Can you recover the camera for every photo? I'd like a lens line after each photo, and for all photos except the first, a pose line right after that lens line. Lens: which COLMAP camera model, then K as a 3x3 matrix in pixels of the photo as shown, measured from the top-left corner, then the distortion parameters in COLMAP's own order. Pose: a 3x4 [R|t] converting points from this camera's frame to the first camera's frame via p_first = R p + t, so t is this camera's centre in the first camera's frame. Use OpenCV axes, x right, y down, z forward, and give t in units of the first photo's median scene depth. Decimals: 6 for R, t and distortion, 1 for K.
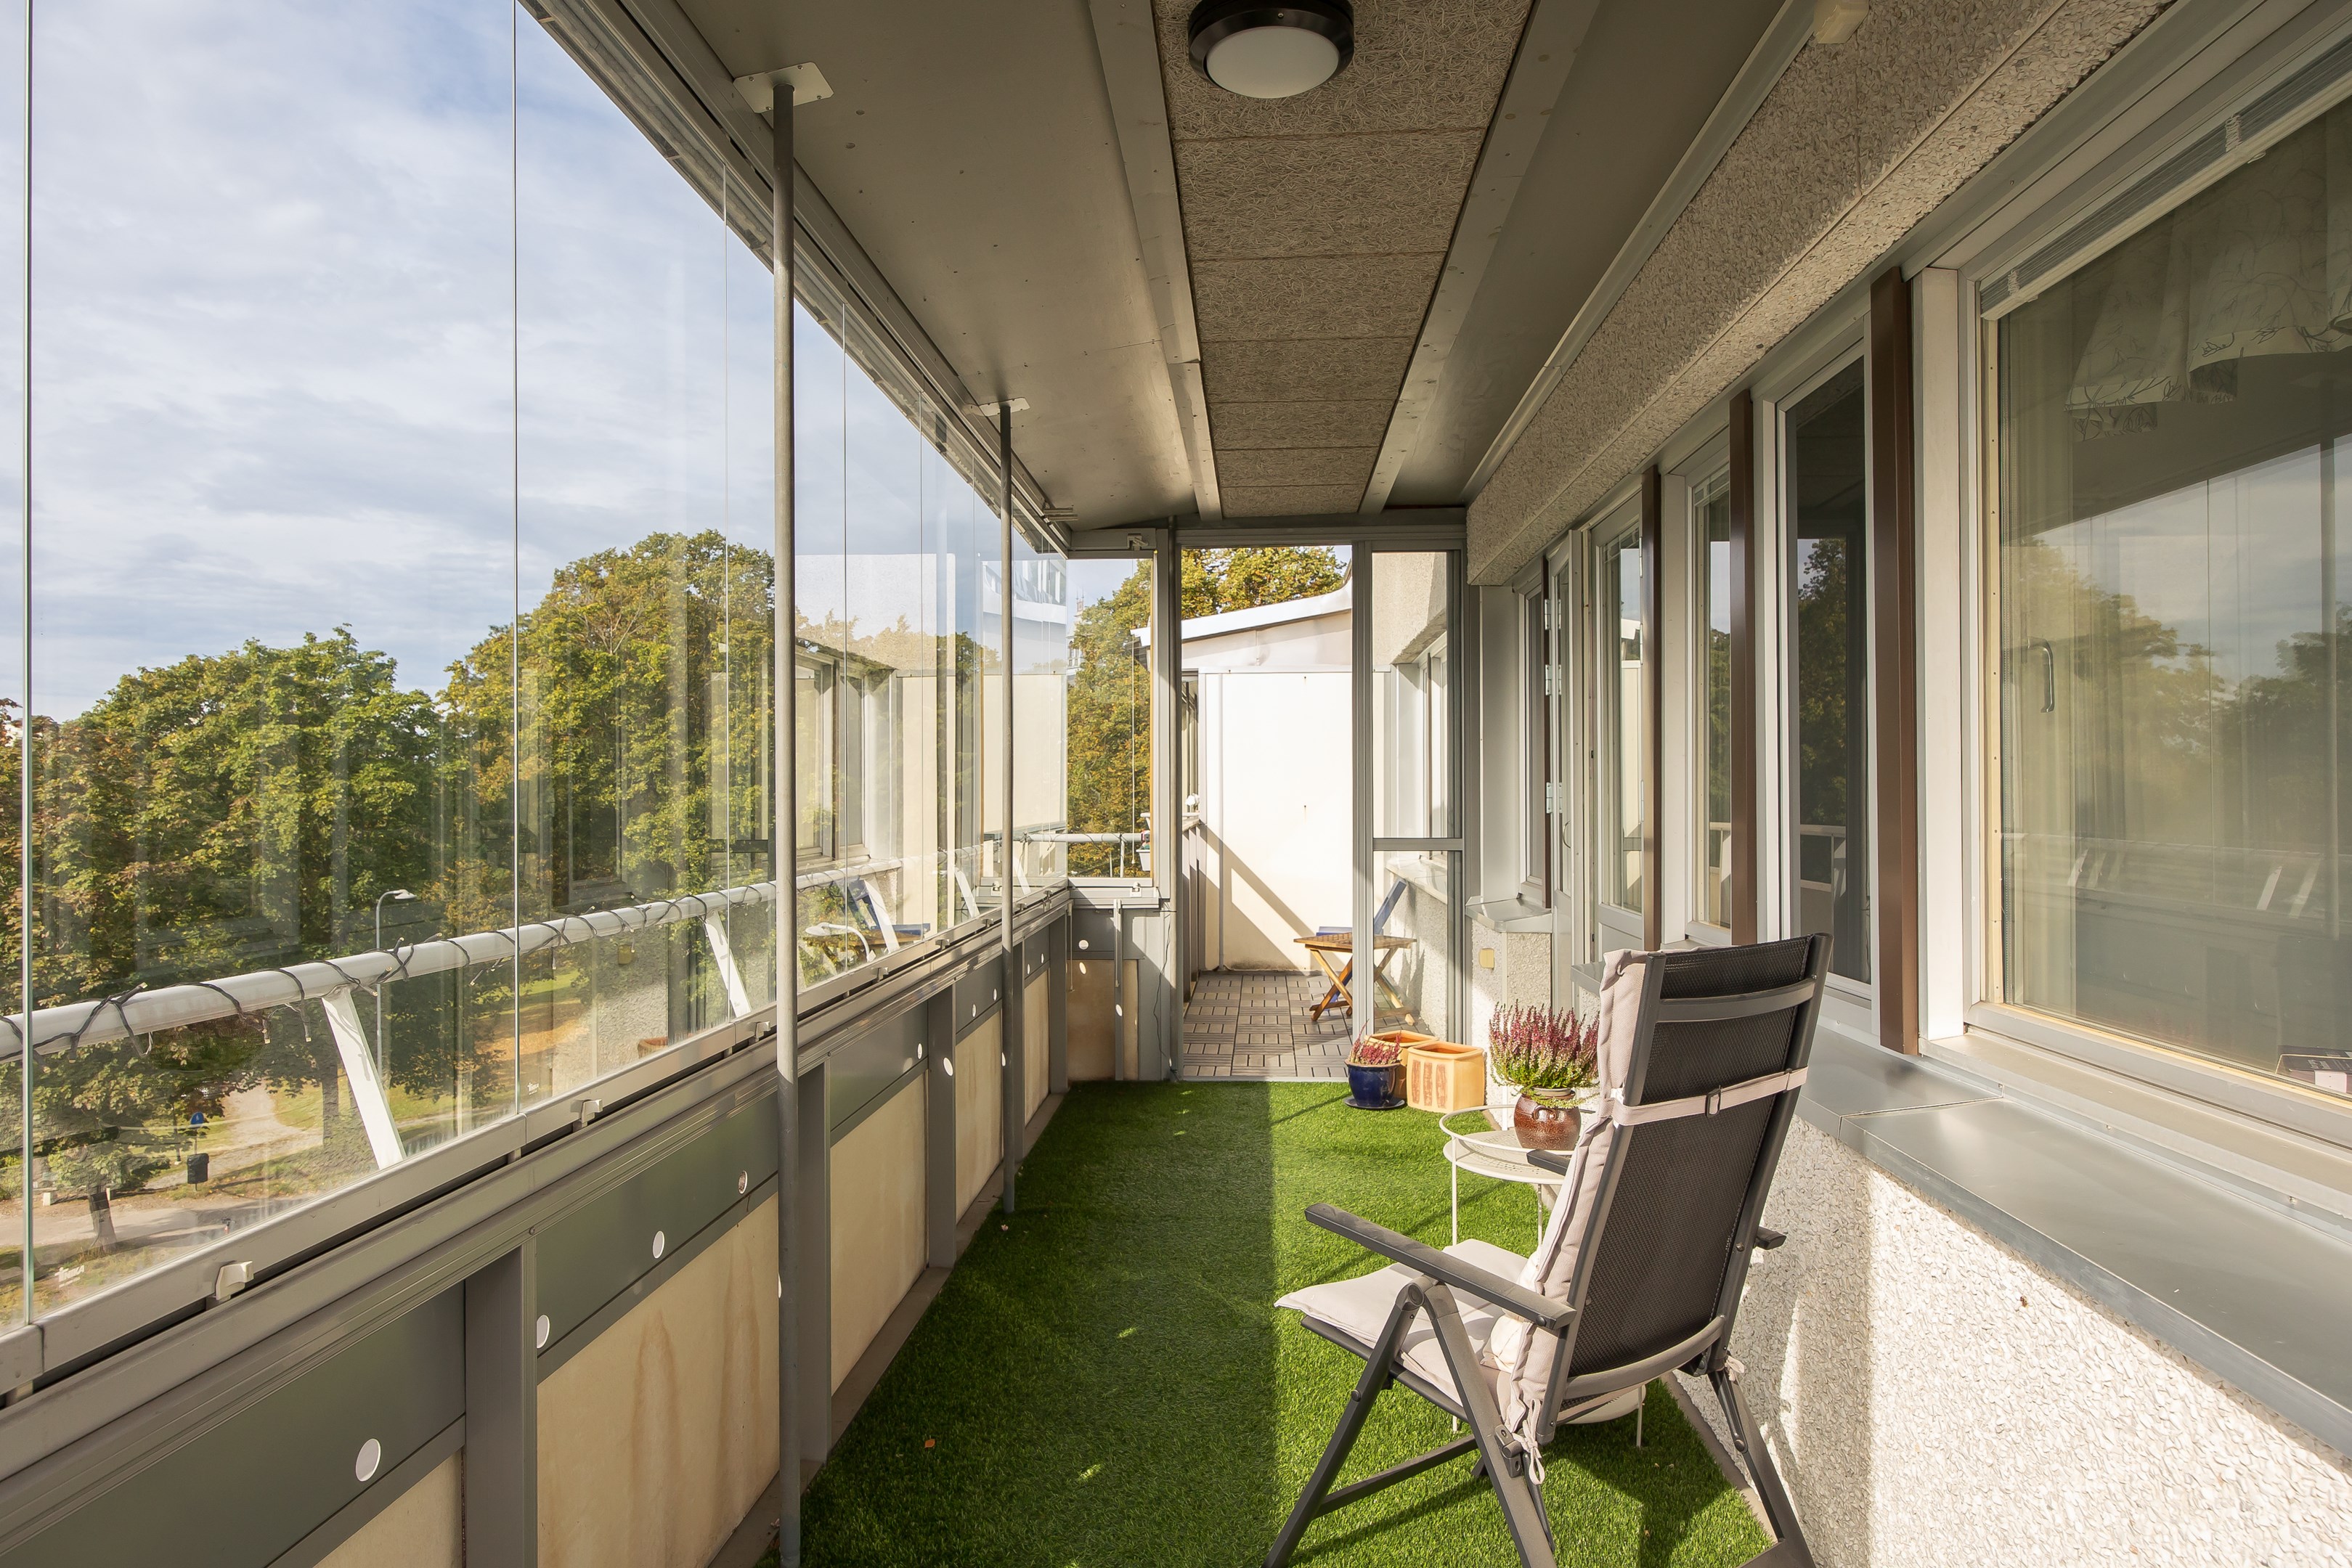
lens RADIAL K [[1390.4, 0, 1172.7], [0, 1390.4, 785.1], [0, 0, 1]] dist [-0.003456, 0.000429]
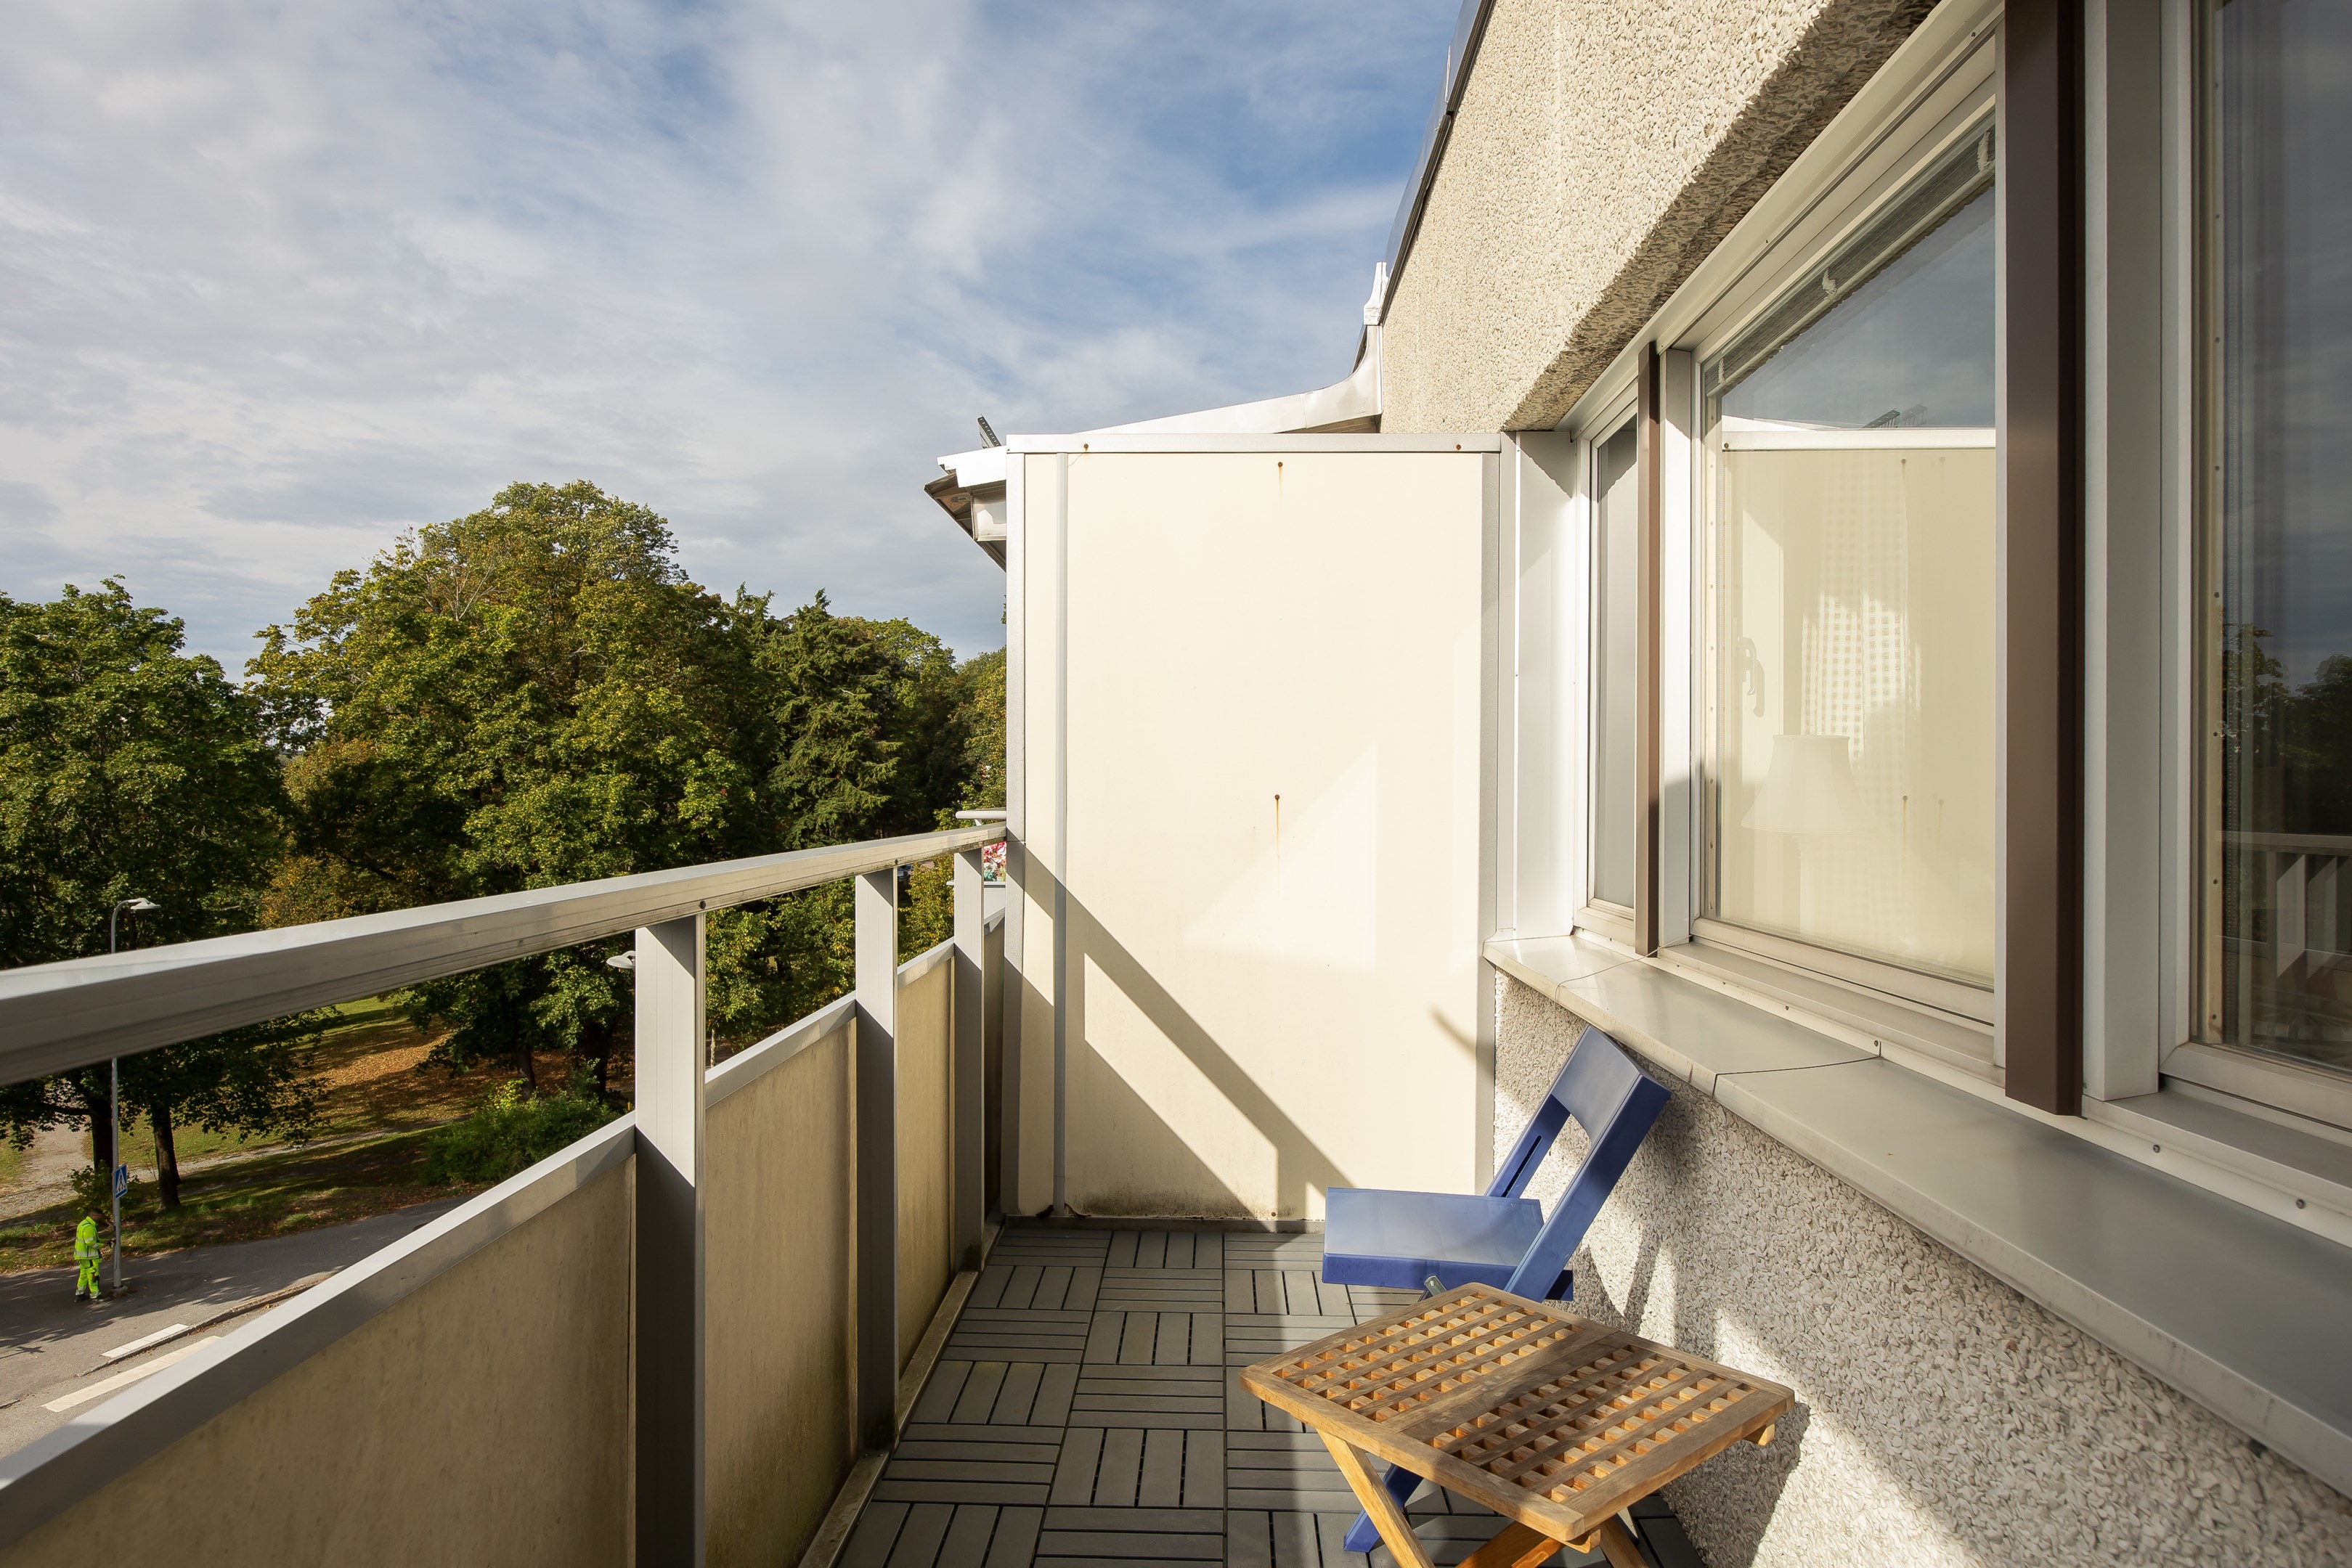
lens RADIAL K [[1423.5, 0, 1180.0], [0, 1423.5, 788.5], [0, 0, 1]] dist [-0.000736, -0.001053]
pose [[0.999218, 0.009021, 0.038484, 0.011391], [-0.009201, 0.999947, 0.004517, 0.002397], [-0.038441, -0.004868, 0.999249, 0.129963]]
